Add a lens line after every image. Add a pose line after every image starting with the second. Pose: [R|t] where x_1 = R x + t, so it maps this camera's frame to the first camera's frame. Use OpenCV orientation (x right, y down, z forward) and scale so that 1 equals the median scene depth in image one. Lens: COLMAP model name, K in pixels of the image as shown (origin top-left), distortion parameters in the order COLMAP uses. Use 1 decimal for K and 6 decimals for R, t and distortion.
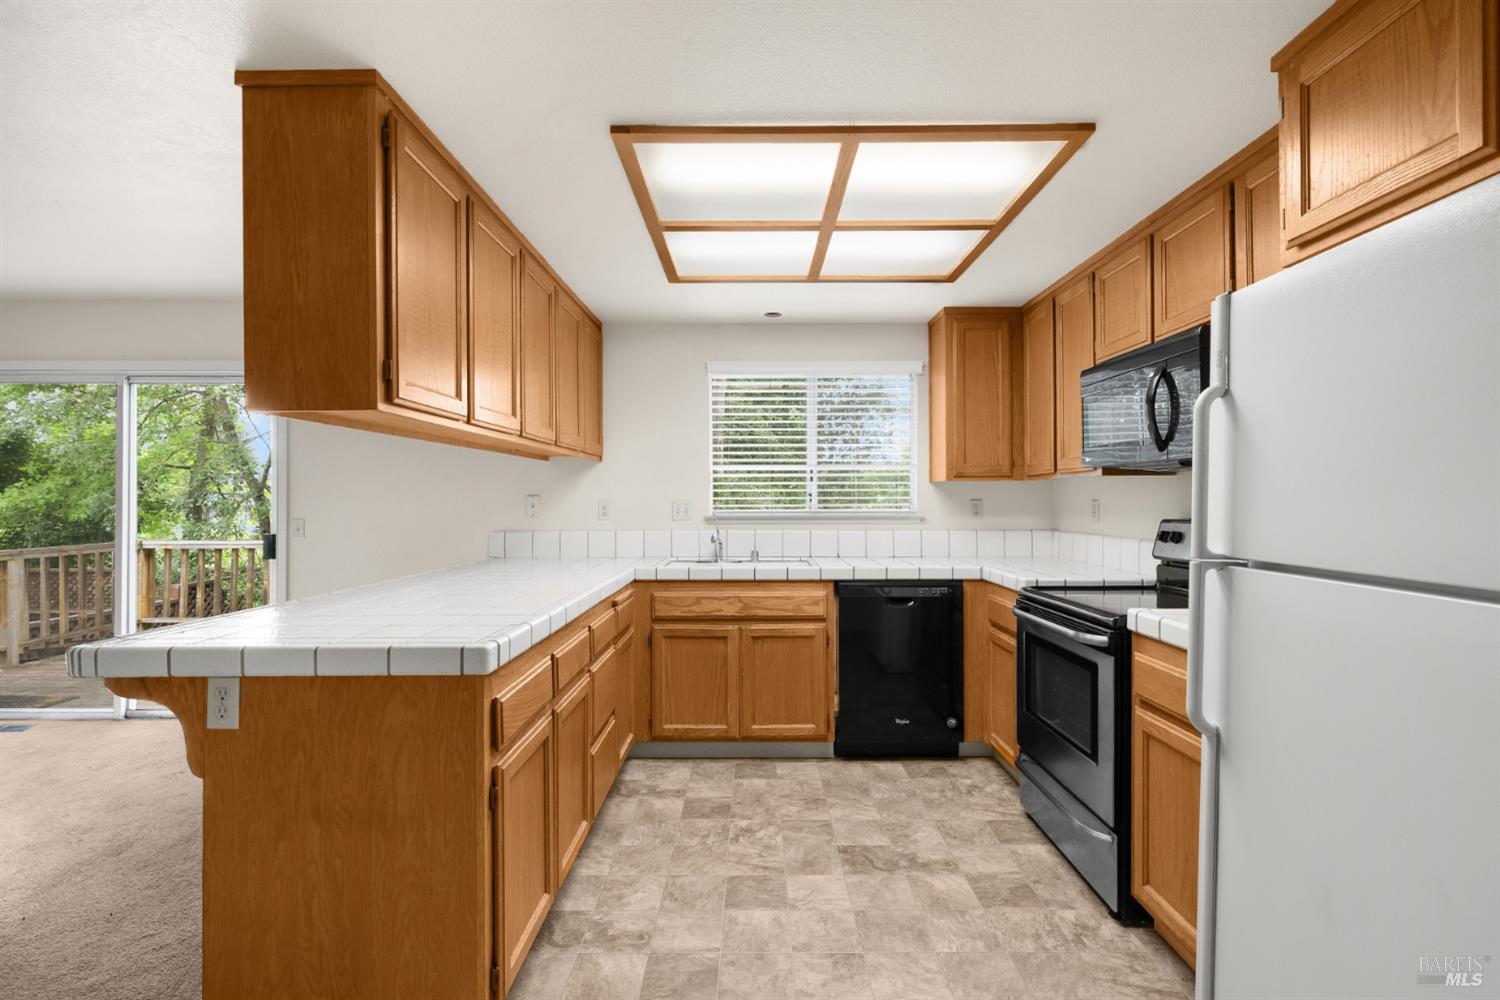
lens RADIAL K [[685.5, 0, 755.3], [0, 685.5, 498.1], [0, 0, 1]] dist [-0.005877, 0.000671]
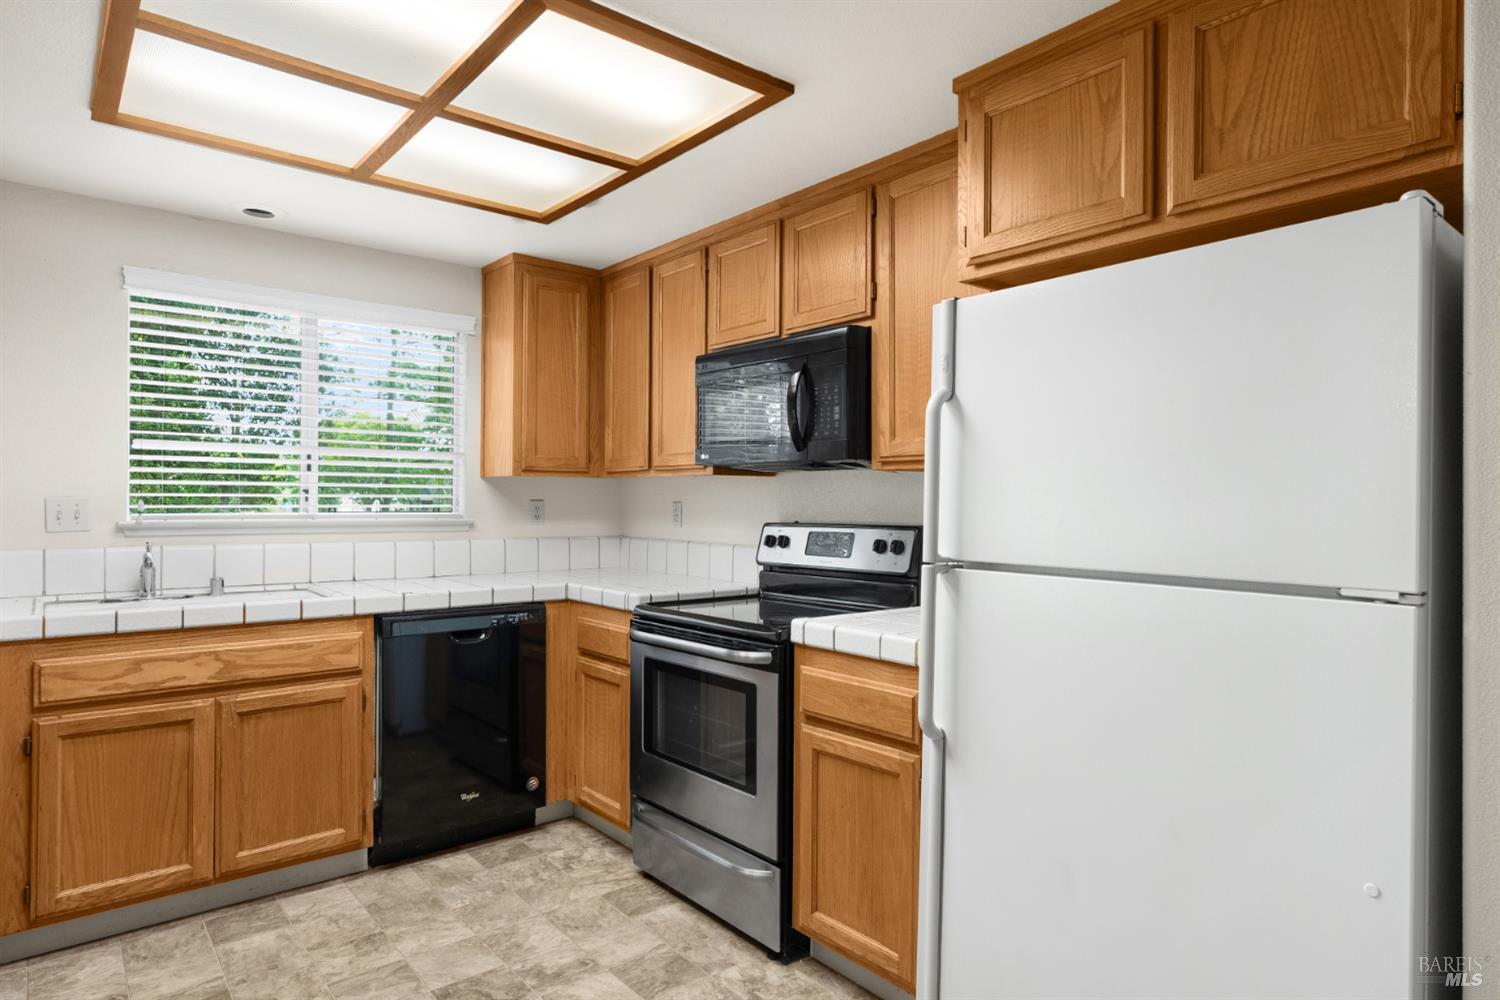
lens RADIAL K [[848.9, 0, 746.9], [0, 848.9, 499.2], [0, 0, 1]] dist [-0.003184, 0.002957]
pose [[0.770063, 0.008714, 0.637909, -0.160971], [-0.009794, 0.999950, -0.001836, 0.000837], [-0.637893, -0.004834, 0.770110, 0.105416]]
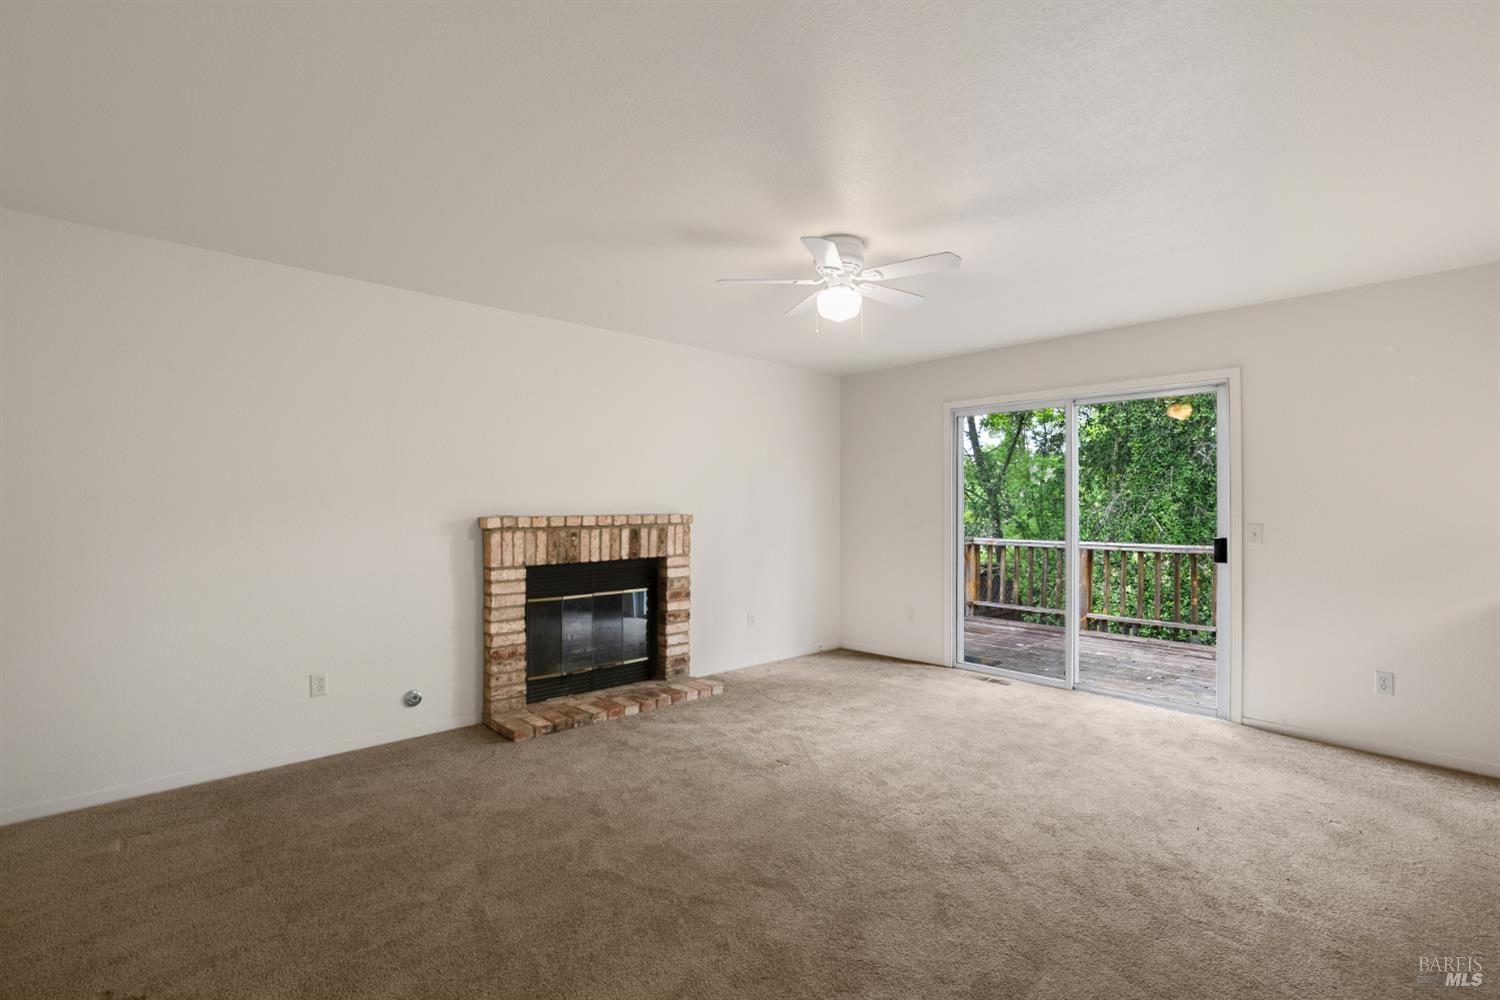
lens RADIAL K [[675.7, 0, 746.3], [0, 675.7, 493.9], [0, 0, 1]] dist [0.000878, -0.000110]
pose [[0.679617, -0.012965, -0.733453, -0.585433], [0.002086, 0.999874, -0.015741, 0.001935], [0.733564, 0.009168, 0.679558, -0.276155]]
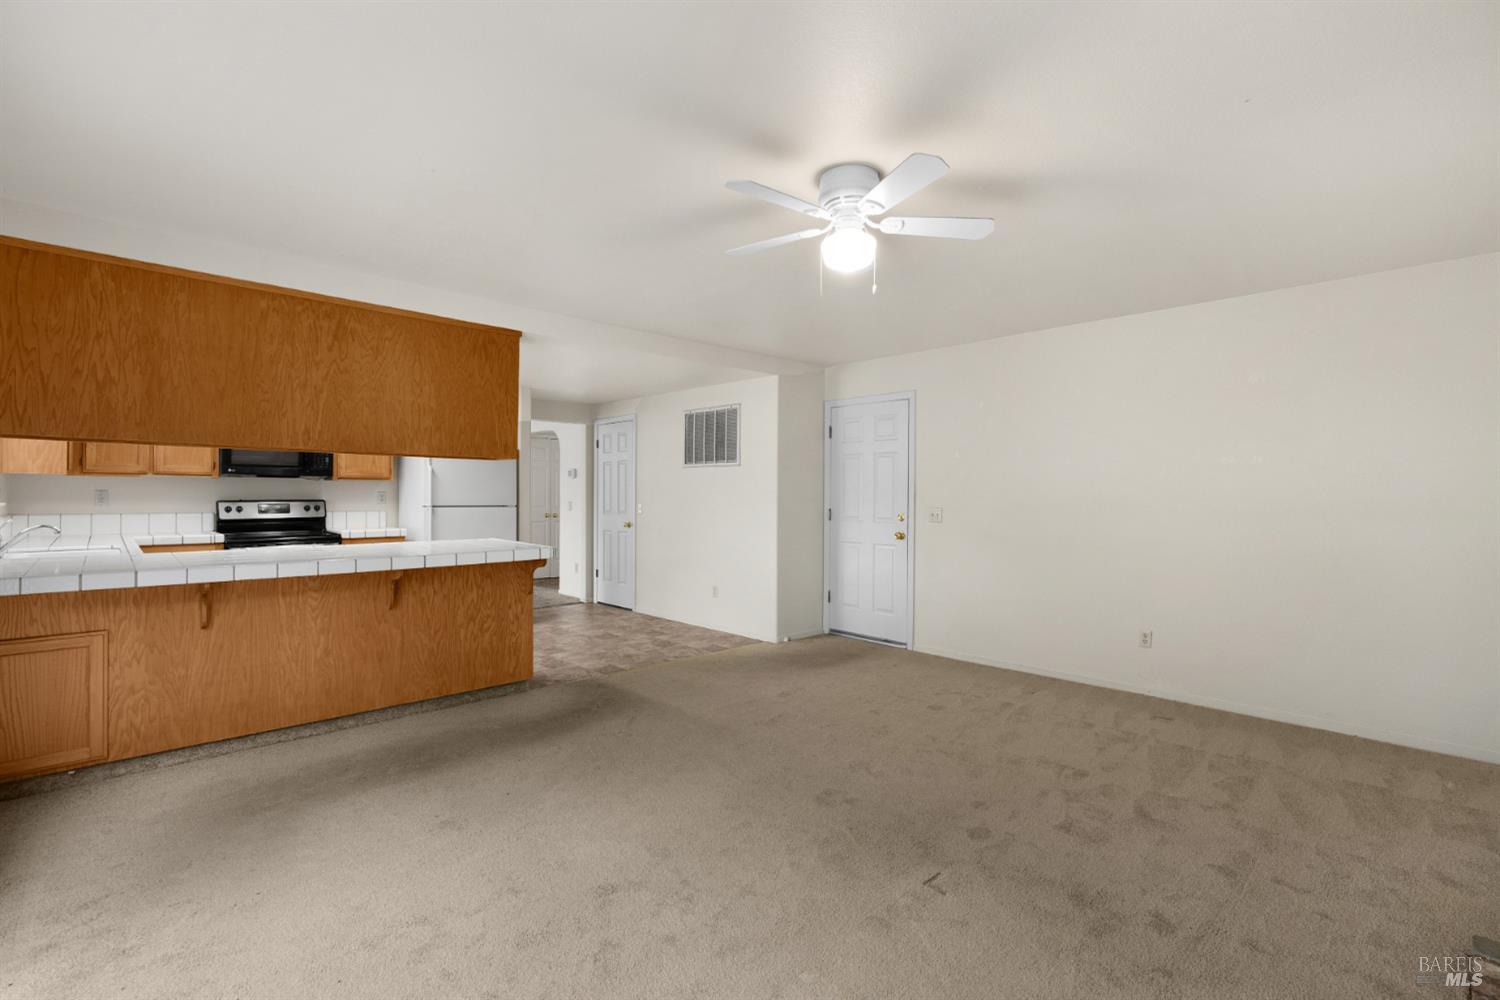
lens RADIAL K [[675.7, 0, 746.3], [0, 675.7, 493.9], [0, 0, 1]] dist [0.000878, -0.000110]
pose [[-0.691519, -0.001901, 0.722356, -1.739606], [-0.005579, 0.999981, -0.002710, 0.006891], [-0.722337, -0.005904, -0.691516, 1.166701]]
